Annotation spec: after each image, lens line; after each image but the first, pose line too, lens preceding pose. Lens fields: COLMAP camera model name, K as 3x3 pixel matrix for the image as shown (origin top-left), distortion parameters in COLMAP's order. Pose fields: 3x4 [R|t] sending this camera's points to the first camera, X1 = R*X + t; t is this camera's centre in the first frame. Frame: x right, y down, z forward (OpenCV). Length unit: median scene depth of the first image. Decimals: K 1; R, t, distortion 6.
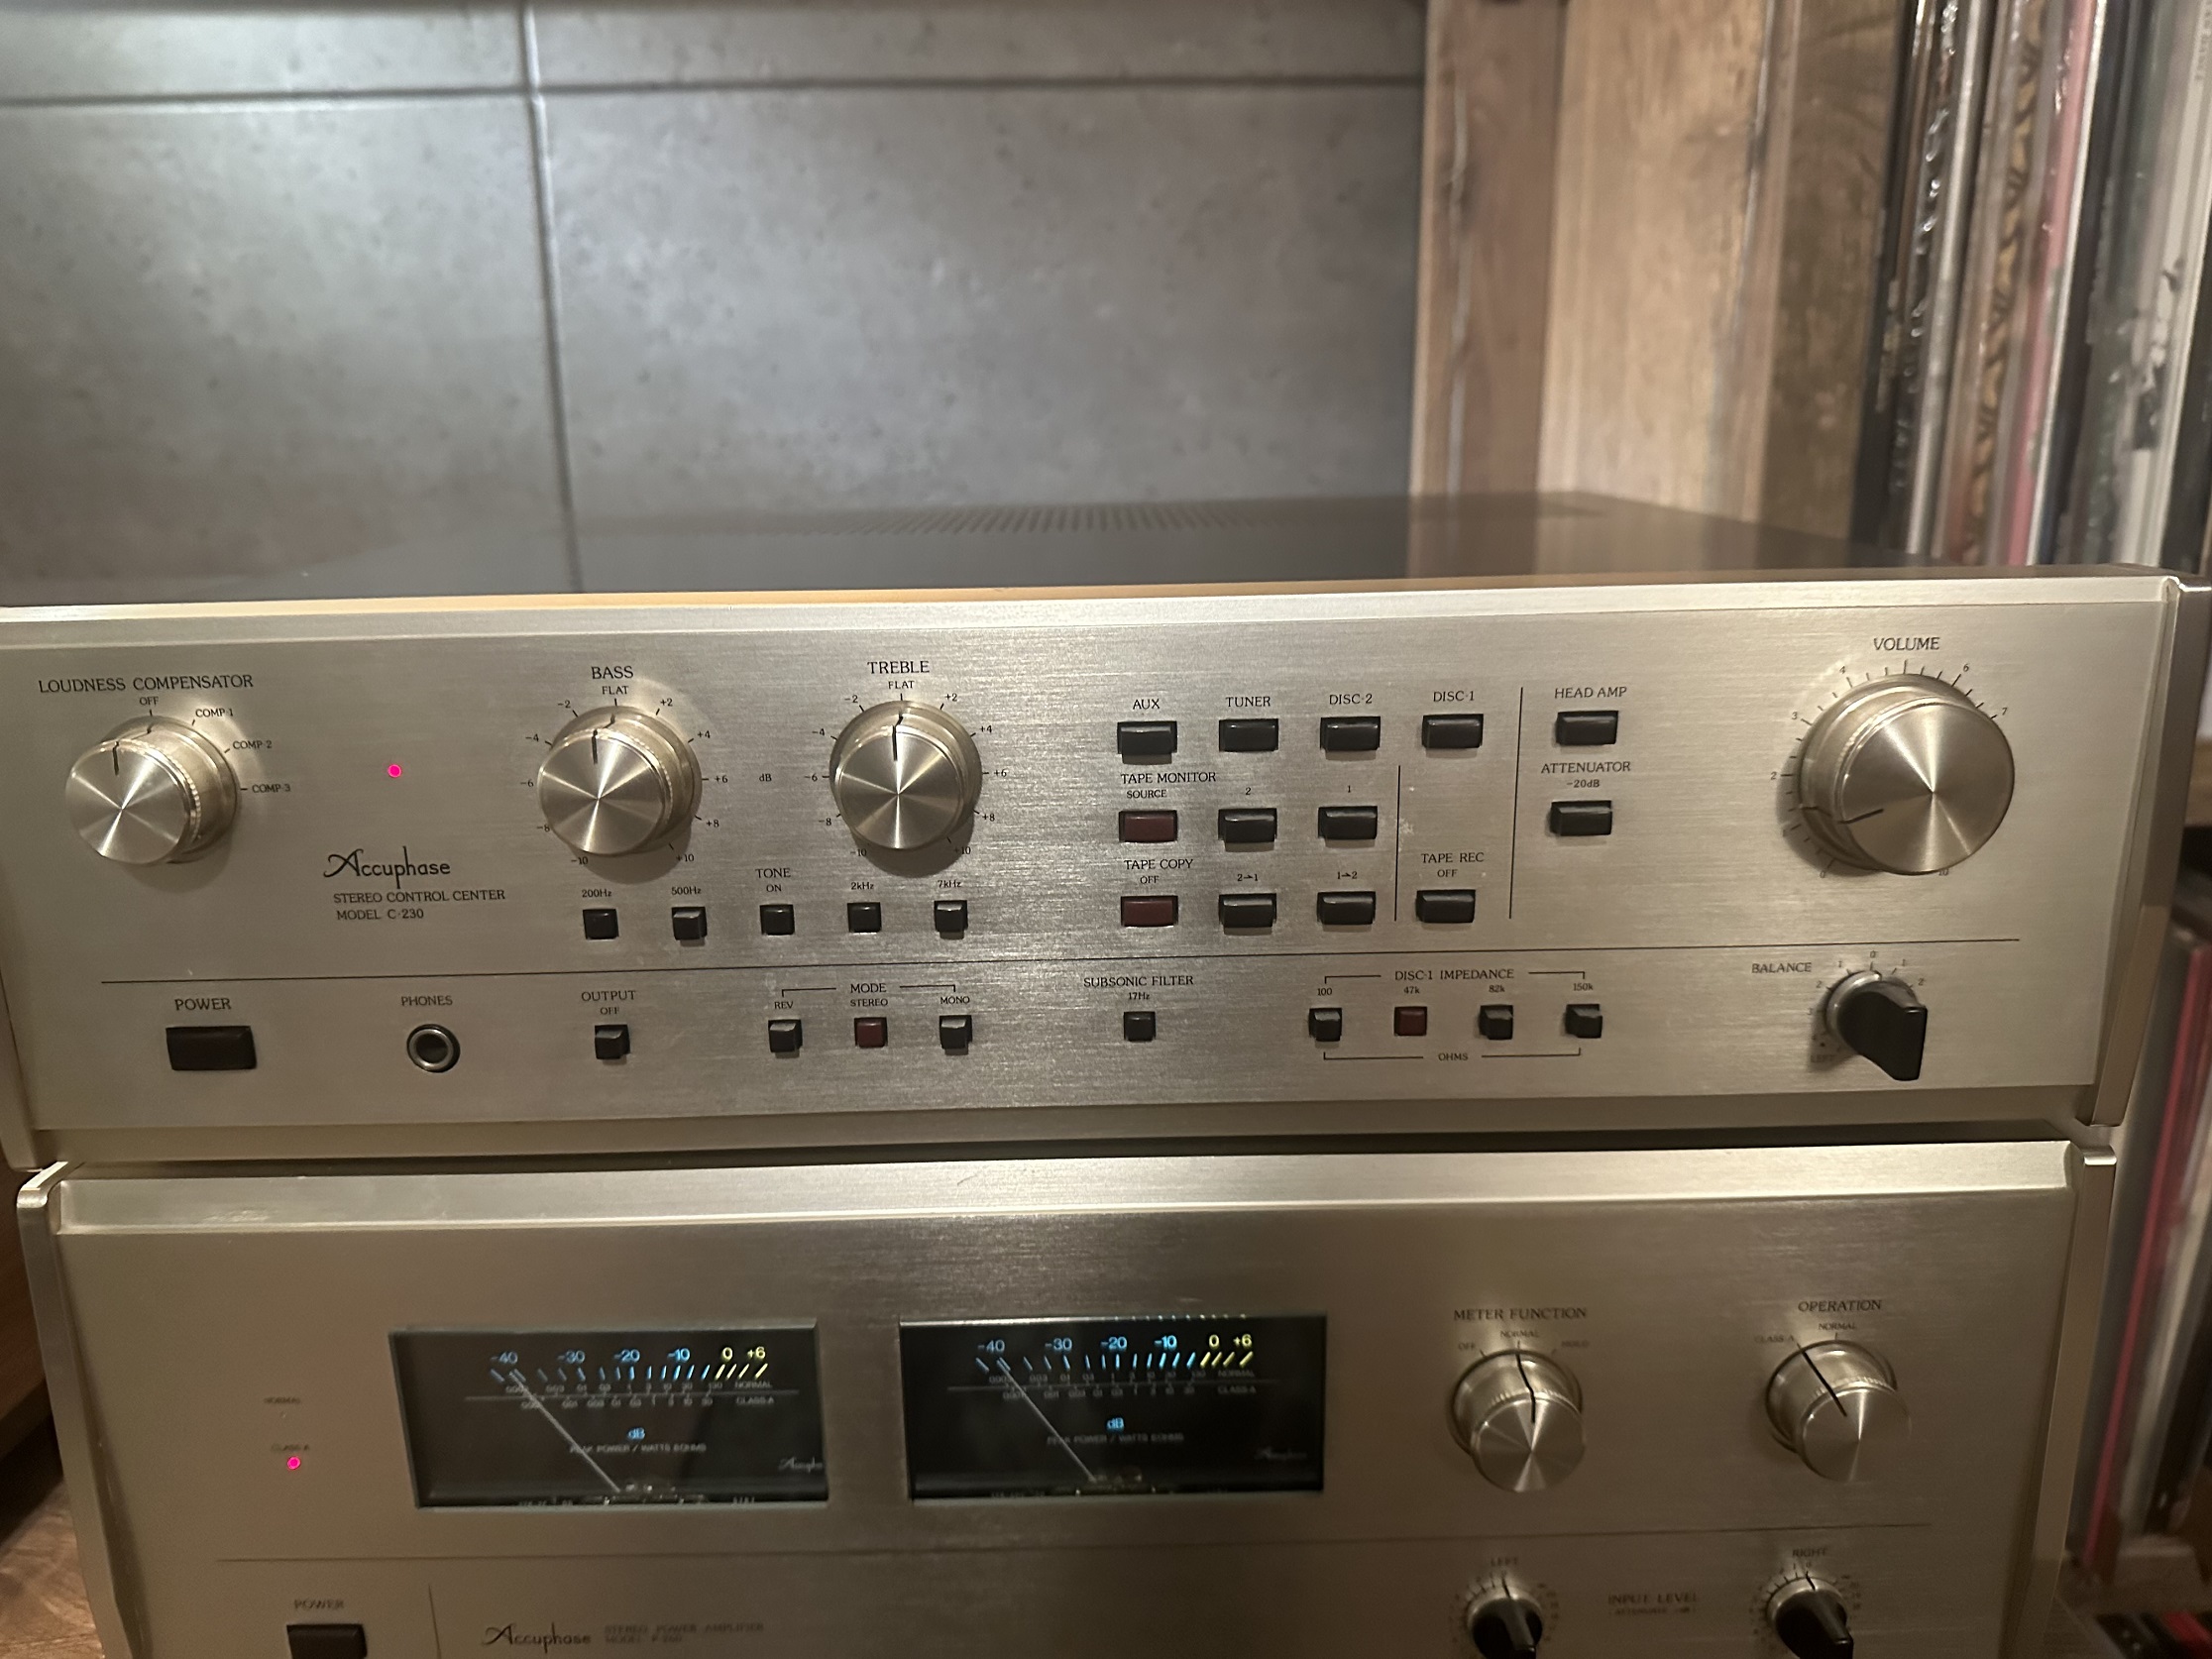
lens RADIAL K [[1567.2, 0, 1118.2], [0, 1567.2, 793.6], [0, 0, 1]] dist [0.080882, -0.113270]
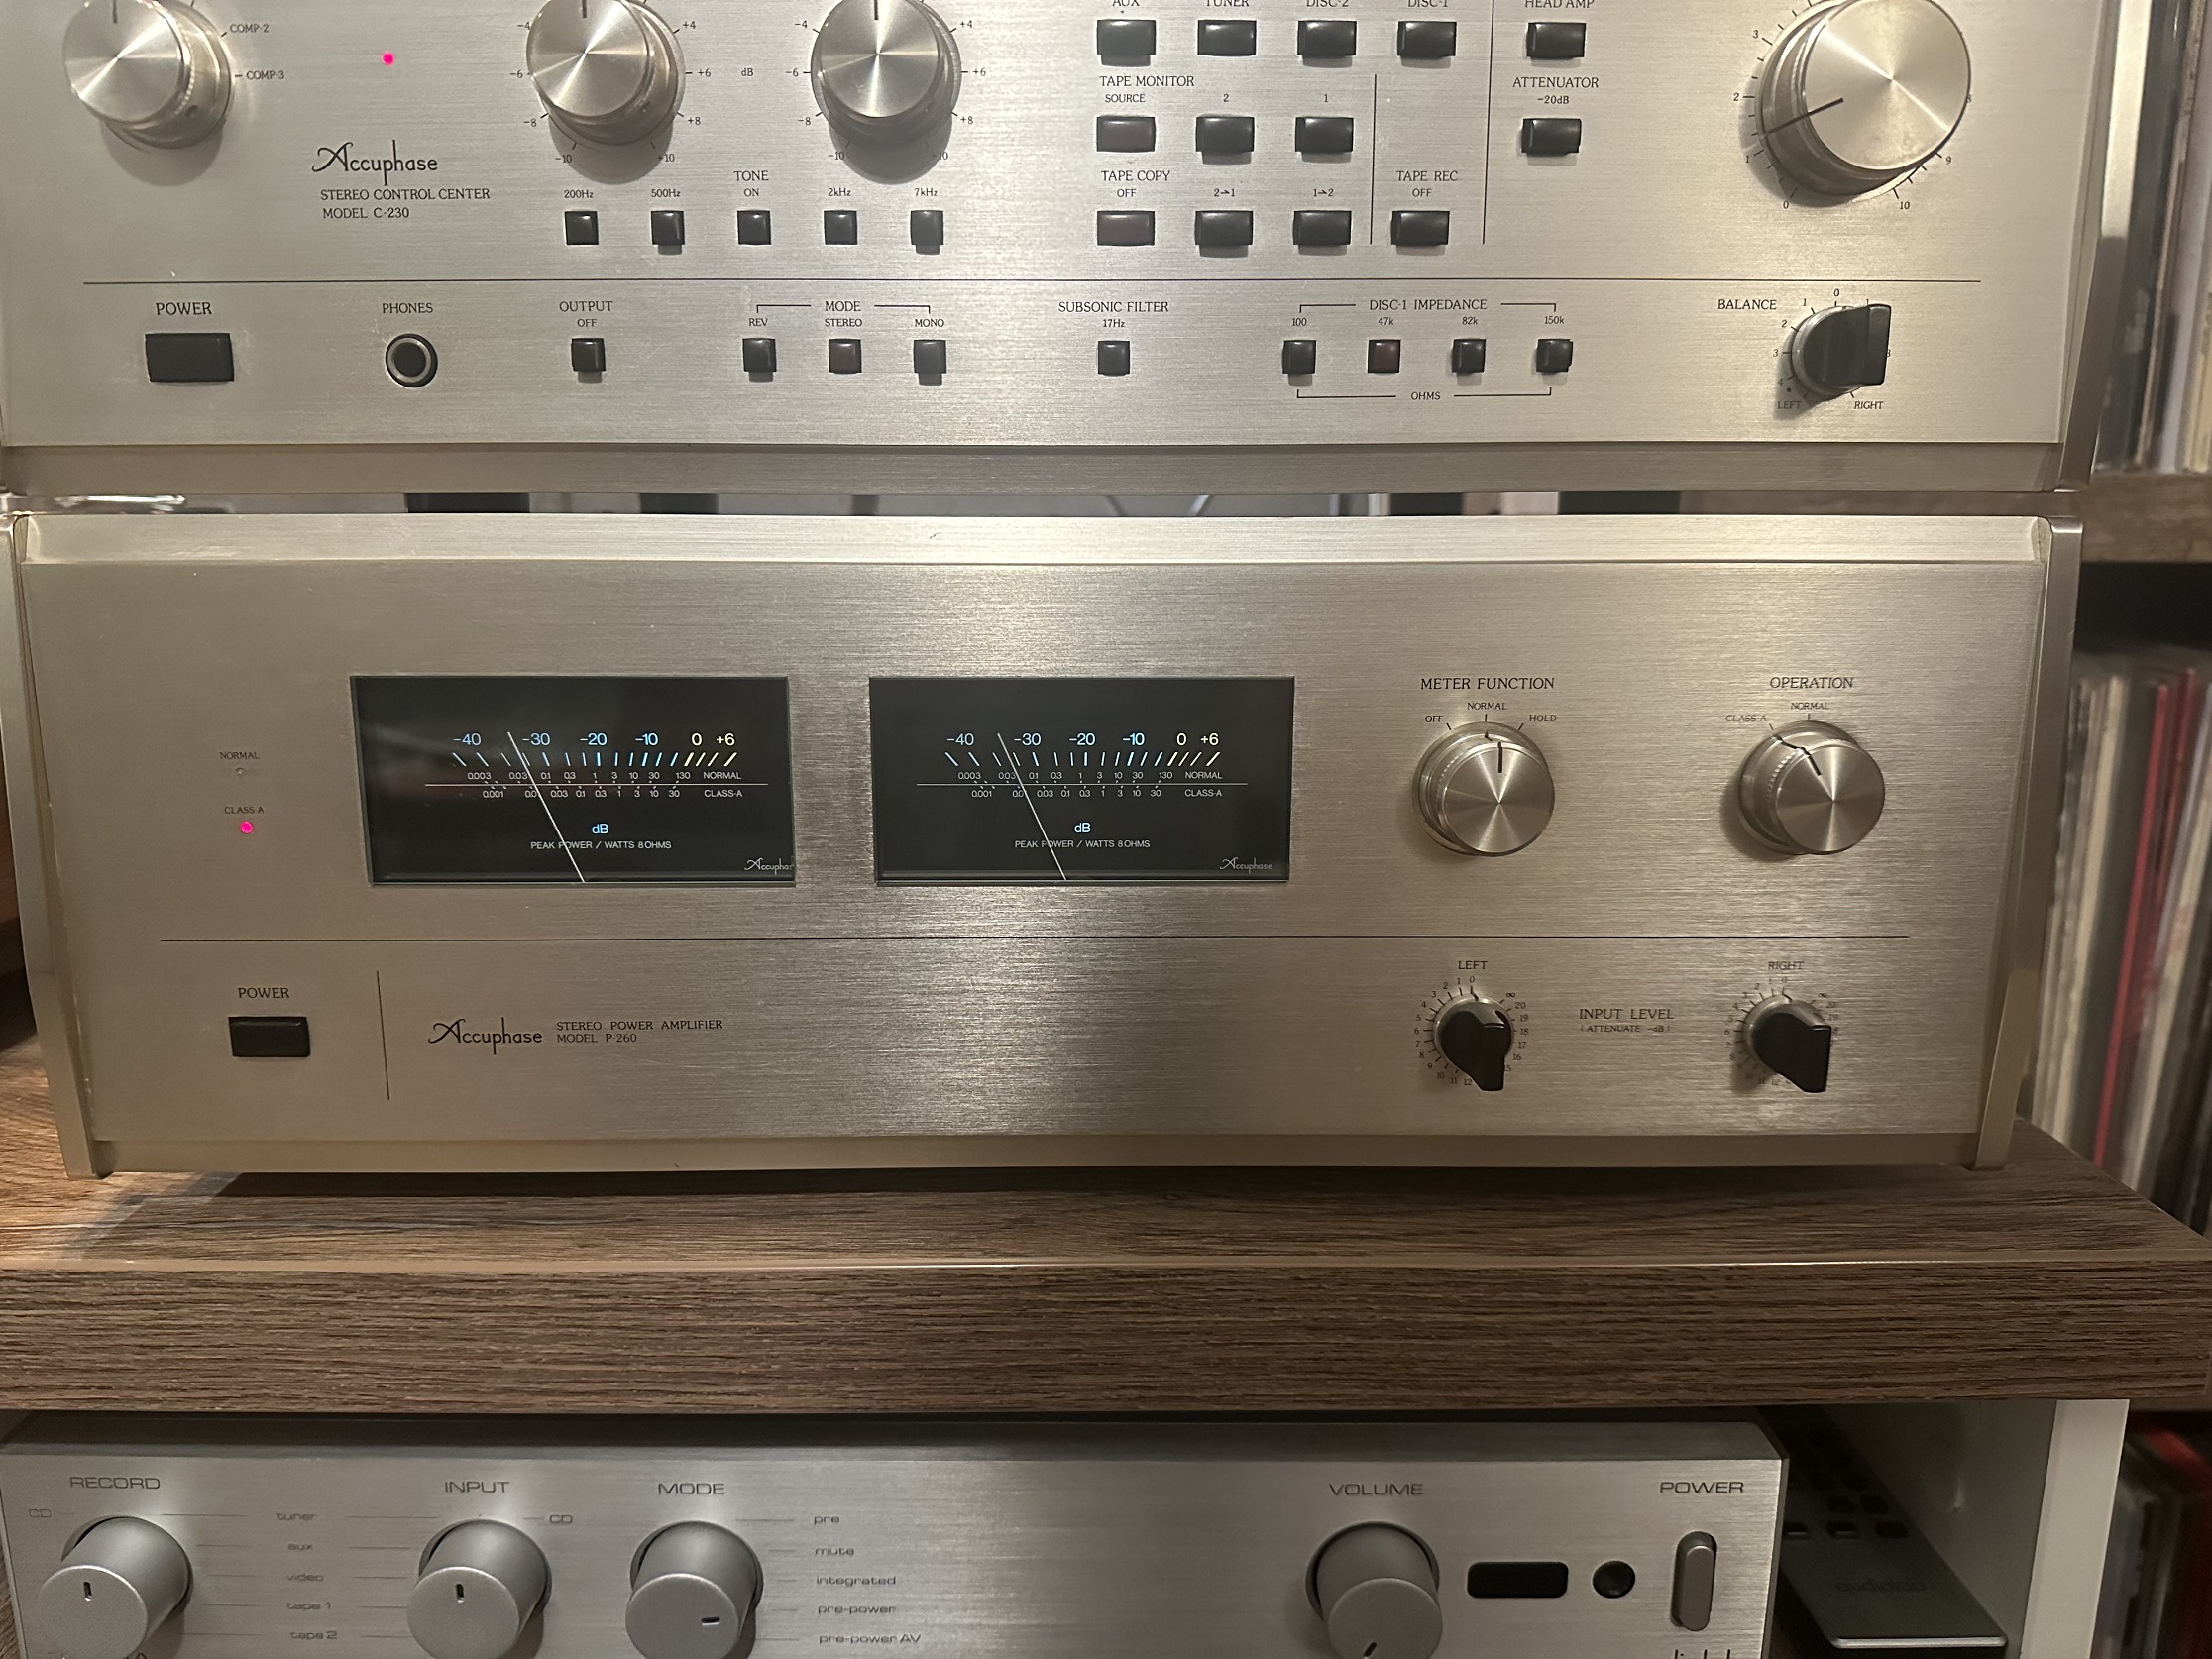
lens RADIAL K [[1577.7, 0, 1099.7], [0, 1577.7, 792.0], [0, 0, 1]] dist [0.002205, -0.003332]
pose [[0.999838, 0.017706, 0.003123, 0.005780], [-0.017496, 0.998174, -0.057808, 0.438253], [-0.004141, 0.057744, 0.998323, 0.012080]]
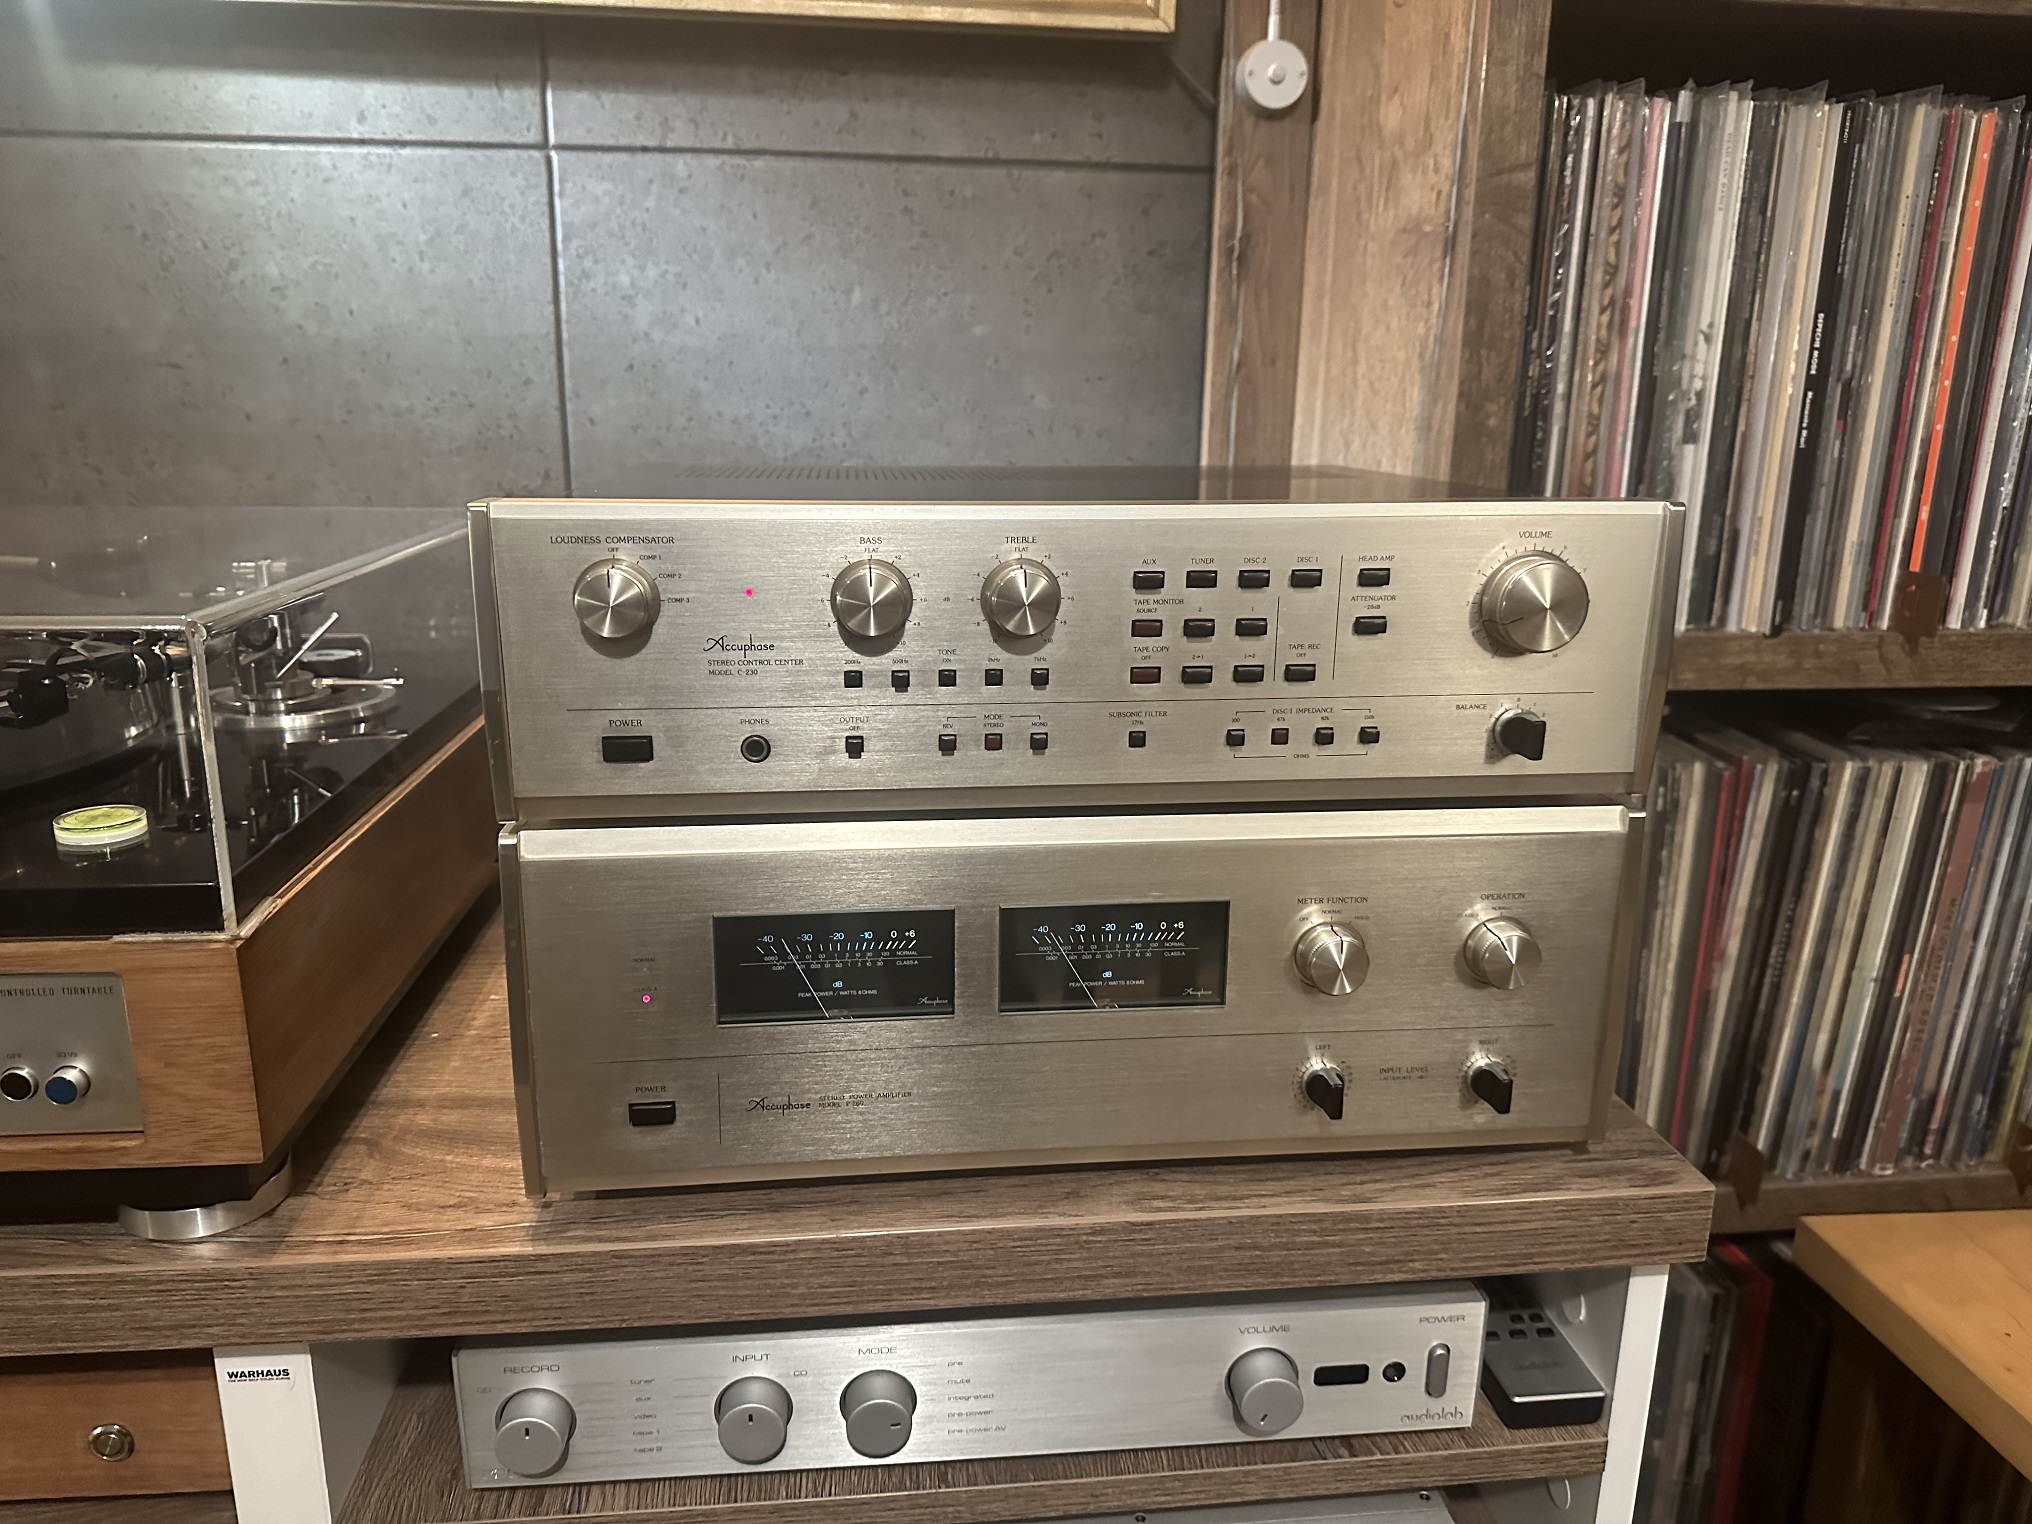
lens RADIAL K [[1423.5, 0, 1012.2], [0, 1423.5, 741.8], [0, 0, 1]] dist [0.104030, -0.156102]
pose [[0.994905, 0.001915, 0.100798, -0.274339], [-0.001447, 0.999988, -0.004714, 0.144922], [-0.100806, 0.004544, 0.994896, -0.597413]]
